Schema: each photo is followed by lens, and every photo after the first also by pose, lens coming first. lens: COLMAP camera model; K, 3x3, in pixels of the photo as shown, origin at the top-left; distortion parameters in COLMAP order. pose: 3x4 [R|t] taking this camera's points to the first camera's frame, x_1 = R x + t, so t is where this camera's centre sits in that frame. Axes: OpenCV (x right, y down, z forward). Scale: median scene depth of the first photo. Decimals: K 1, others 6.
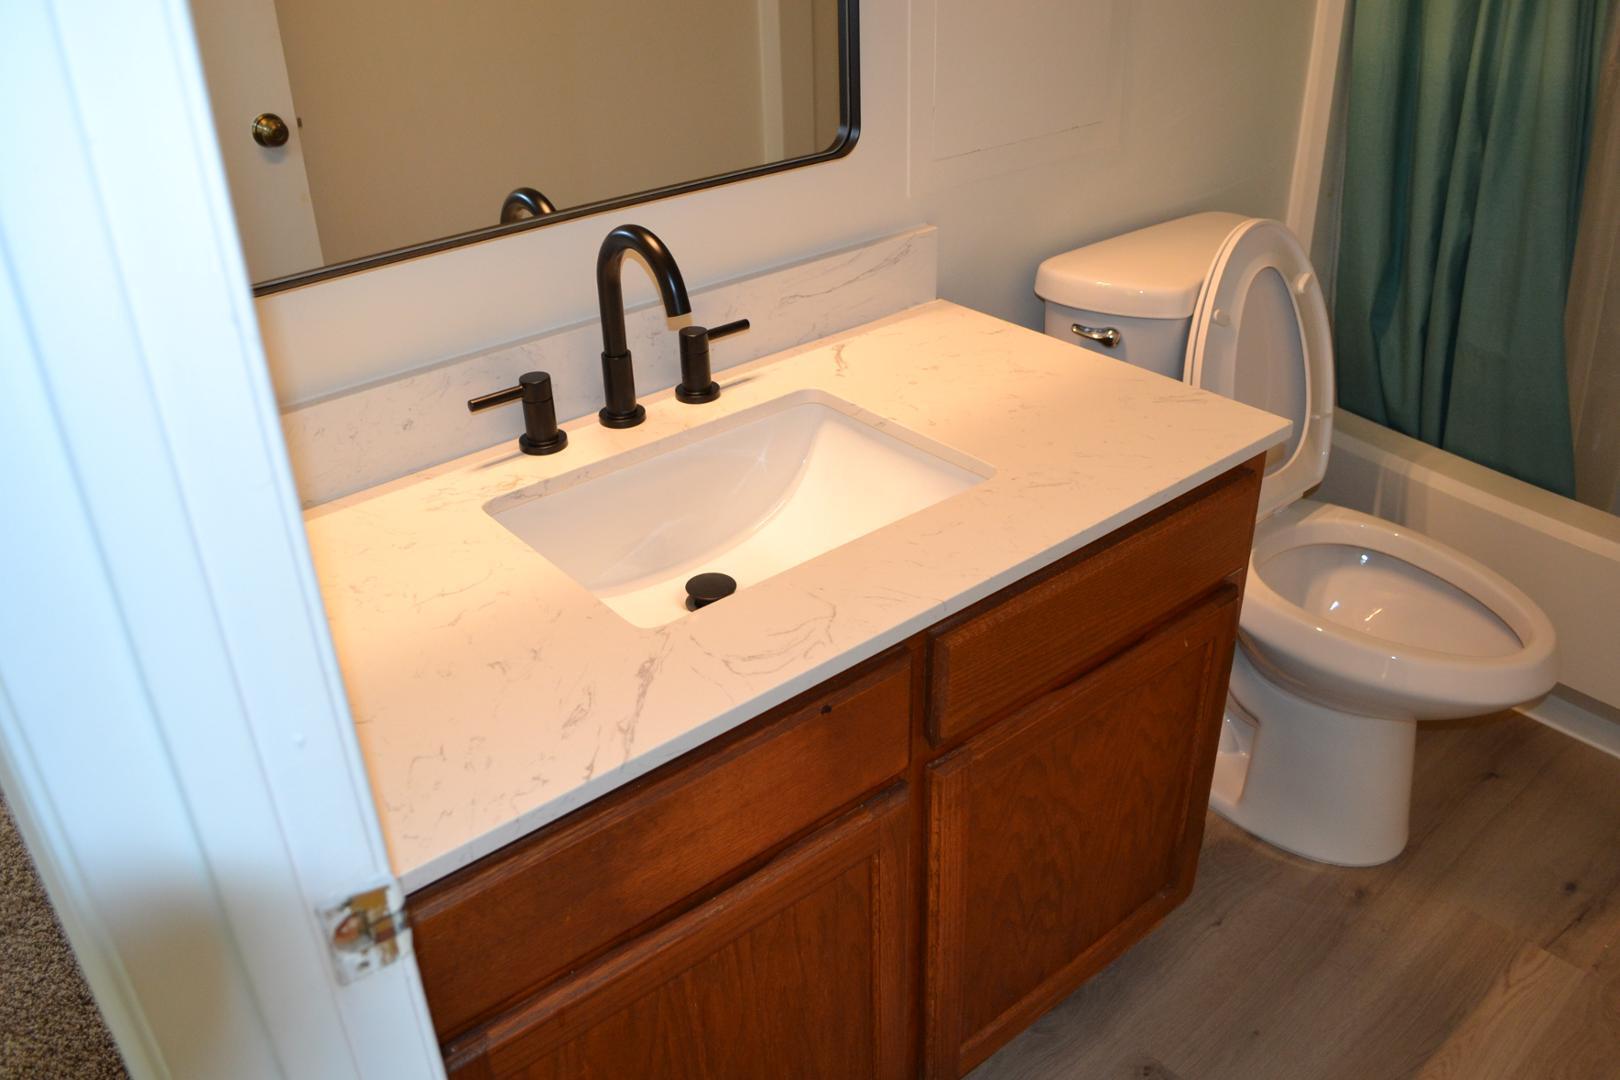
lens RADIAL K [[1293.5, 0, 804.5], [0, 1293.5, 539.3], [0, 0, 1]] dist [-0.083446, 0.016247]
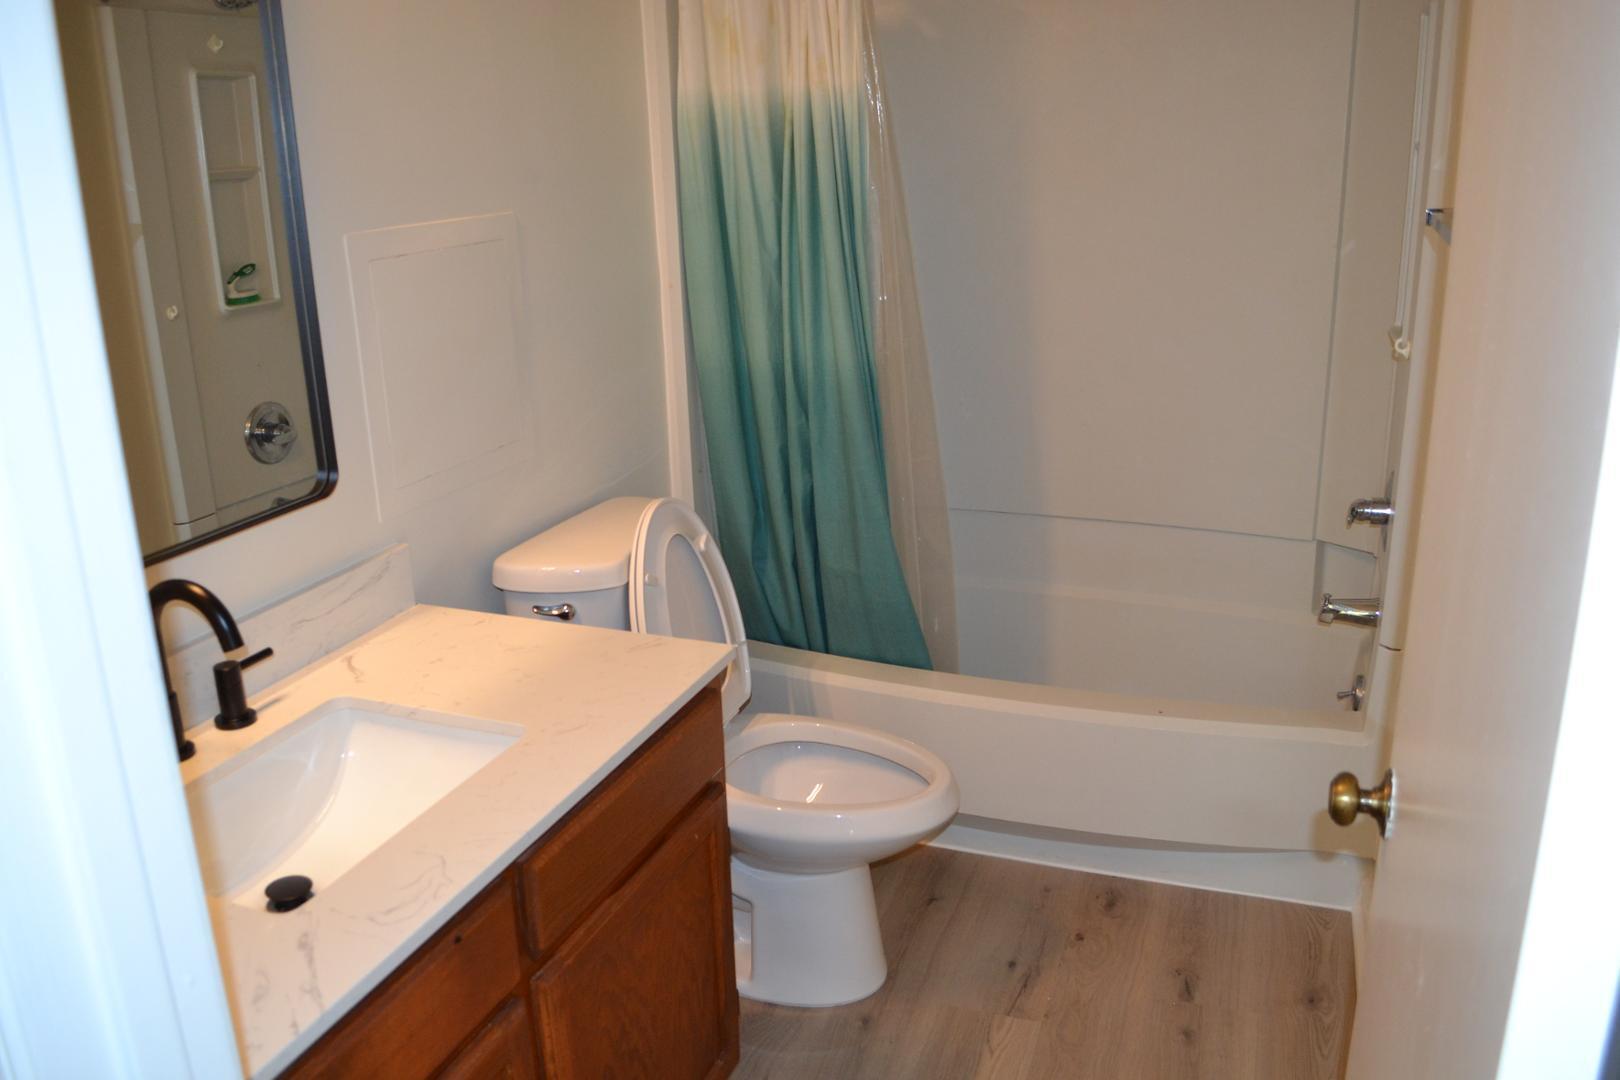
lens RADIAL K [[1293.5, 0, 812.9], [0, 1293.5, 535.1], [0, 0, 1]] dist [-0.083446, 0.016247]
pose [[0.870824, -0.140164, 0.471189, -0.125164], [0.242219, 0.956405, -0.163153, 0.028079], [-0.427780, 0.256209, 0.866811, -0.166598]]
